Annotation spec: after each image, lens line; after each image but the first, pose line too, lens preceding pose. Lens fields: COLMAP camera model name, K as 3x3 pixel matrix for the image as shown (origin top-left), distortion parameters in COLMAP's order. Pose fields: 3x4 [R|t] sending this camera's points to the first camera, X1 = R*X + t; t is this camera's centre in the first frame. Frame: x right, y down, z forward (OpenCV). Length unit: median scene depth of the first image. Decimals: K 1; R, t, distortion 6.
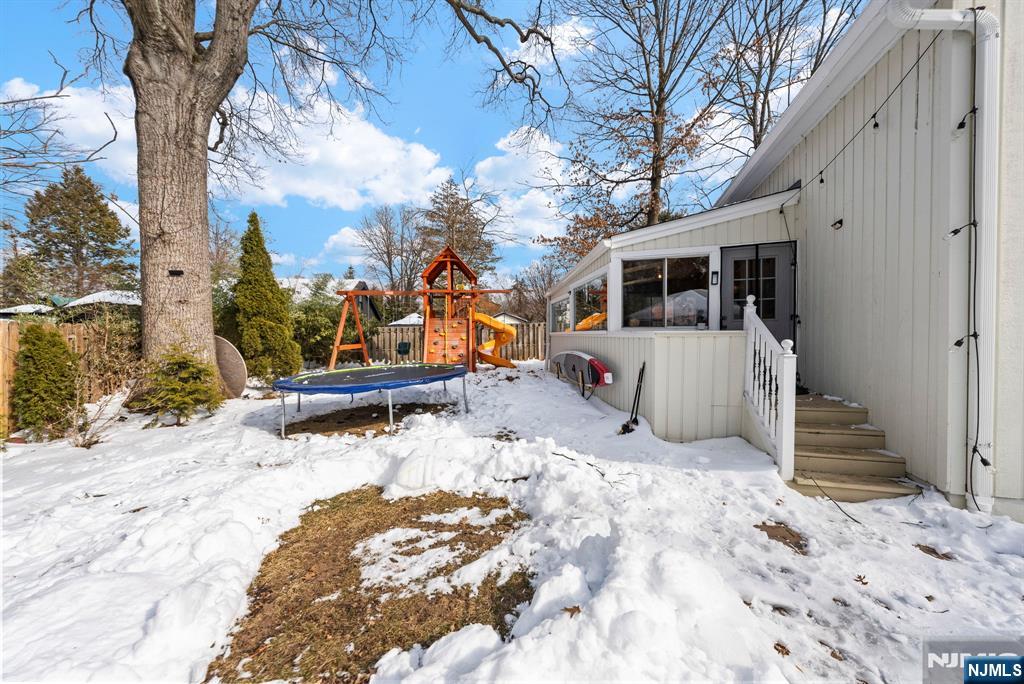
lens RADIAL K [[369.7, 0, 512.9], [0, 369.7, 348.3], [0, 0, 1]] dist [-0.004607, -0.000040]
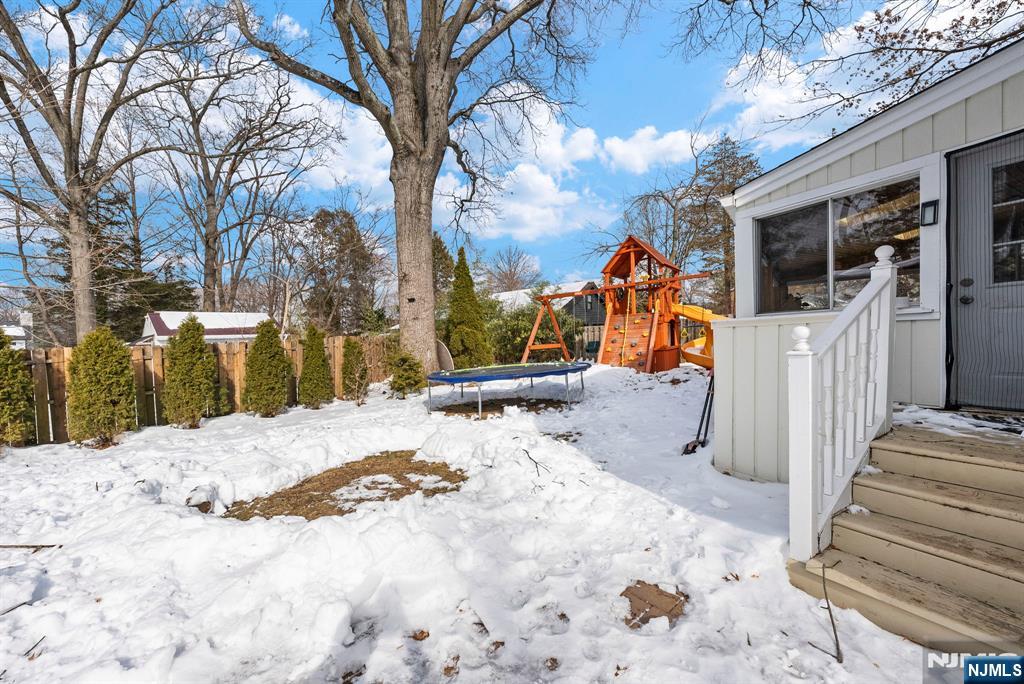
lens RADIAL K [[408.5, 0, 511.5], [0, 408.5, 346.4], [0, 0, 1]] dist [-0.000218, -0.000596]
pose [[0.689852, -0.014583, -0.723804, 0.905776], [0.013939, 0.999879, -0.006860, 0.007385], [0.723816, -0.005357, 0.689972, 0.203905]]
